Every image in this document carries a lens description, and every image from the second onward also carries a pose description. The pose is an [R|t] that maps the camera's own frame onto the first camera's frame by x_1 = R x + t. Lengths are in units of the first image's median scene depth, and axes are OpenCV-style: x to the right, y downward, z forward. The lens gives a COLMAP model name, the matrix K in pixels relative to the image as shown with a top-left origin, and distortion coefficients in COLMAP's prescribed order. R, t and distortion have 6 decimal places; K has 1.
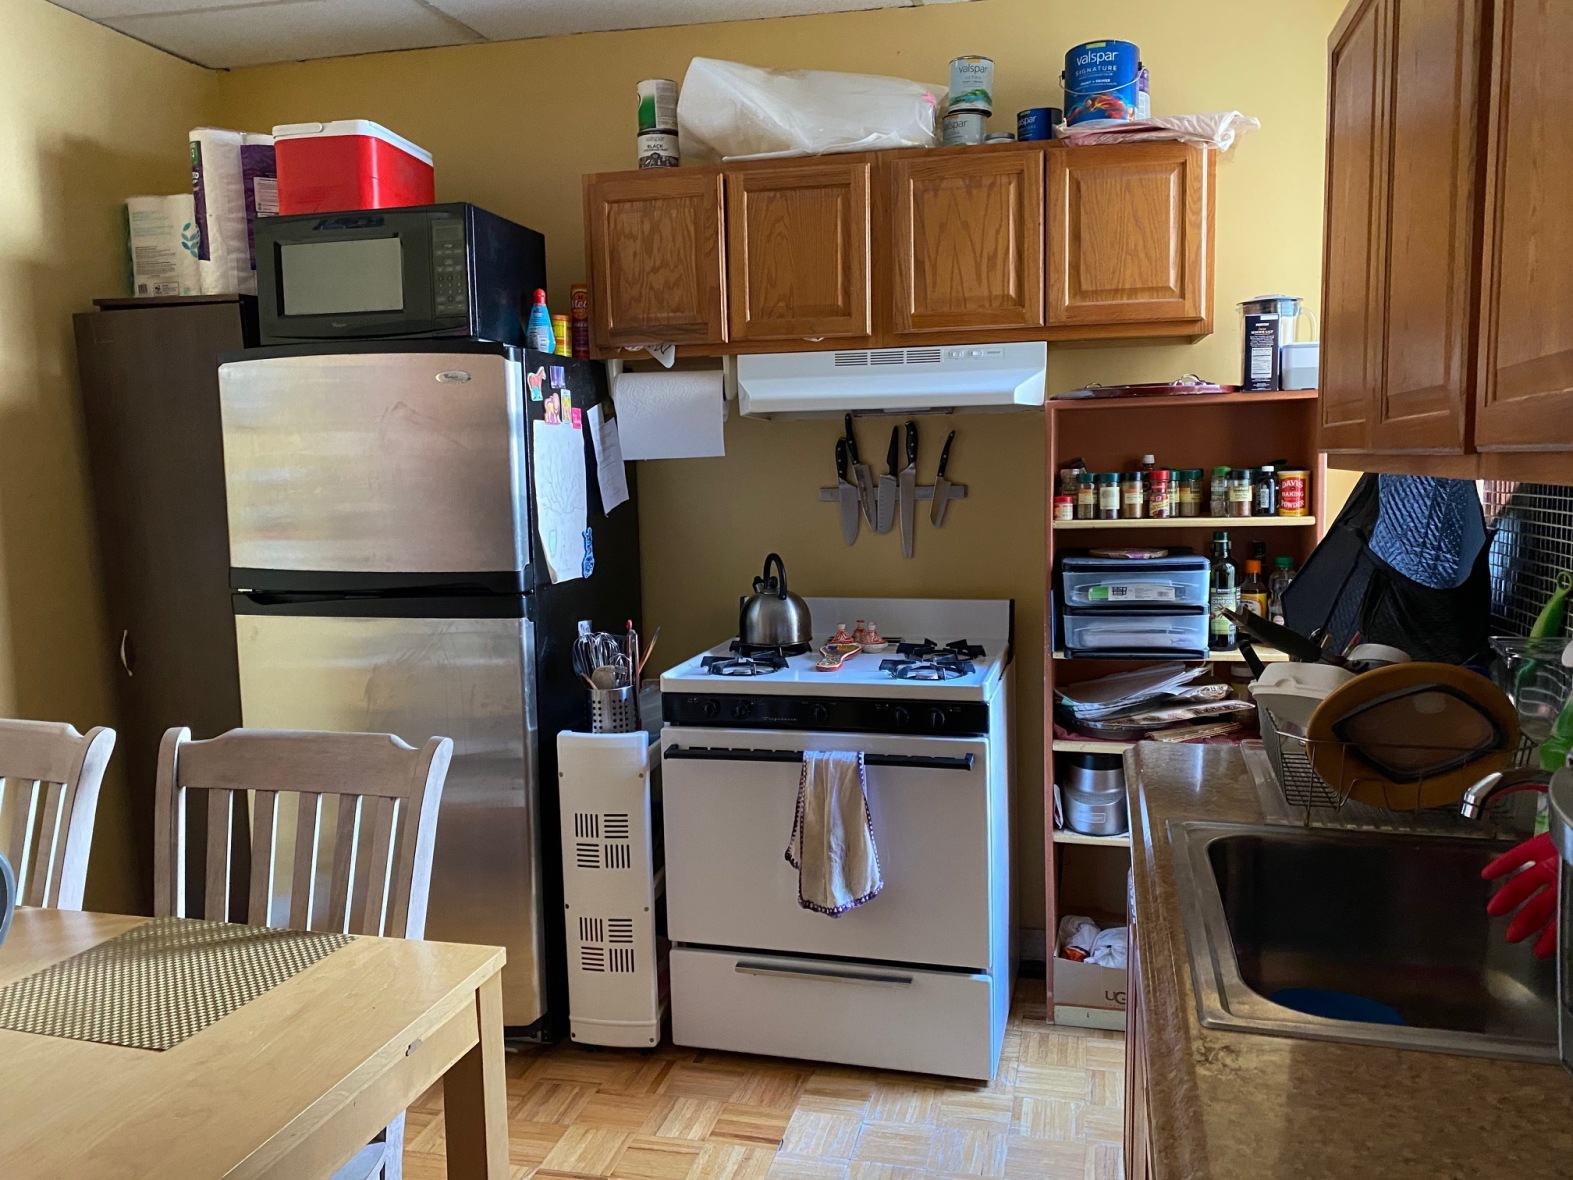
lens RADIAL K [[1209.3, 0, 799.9], [0, 1209.3, 577.1], [0, 0, 1]] dist [0.040738, -0.044538]
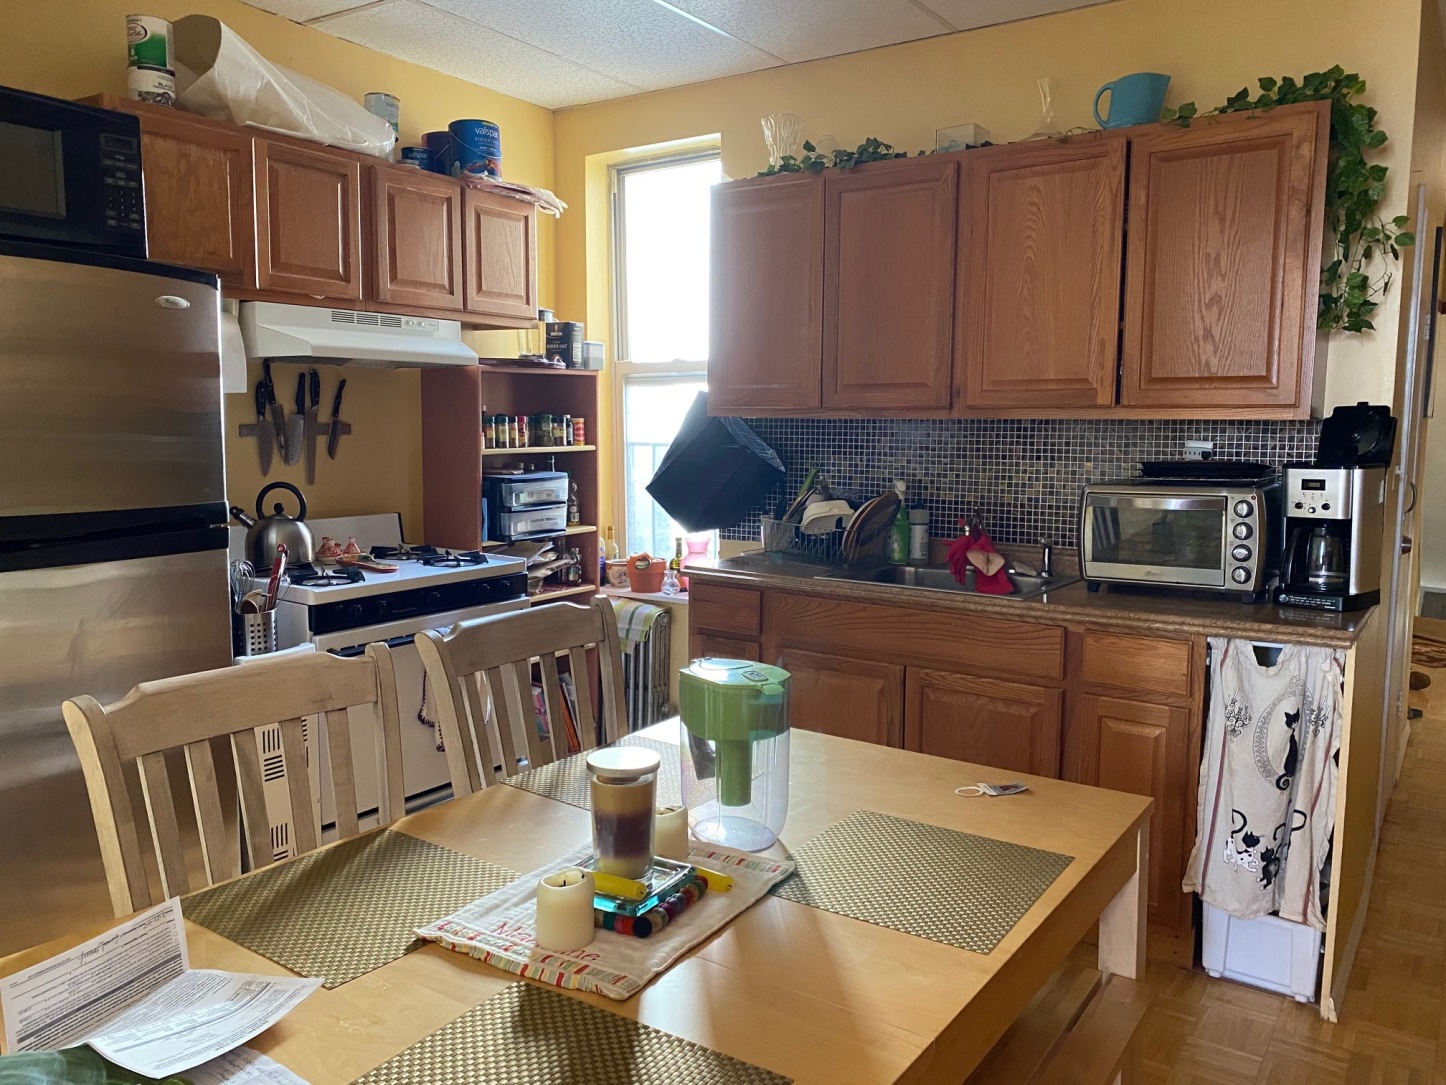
lens RADIAL K [[1111.6, 0, 717.2], [0, 1111.6, 516.1], [0, 0, 1]] dist [0.040738, -0.044538]
pose [[0.370814, -0.062464, 0.926604, -0.883775], [0.073042, 0.996606, 0.037952, 0.001777], [-0.925830, 0.053608, 0.374118, 0.255409]]
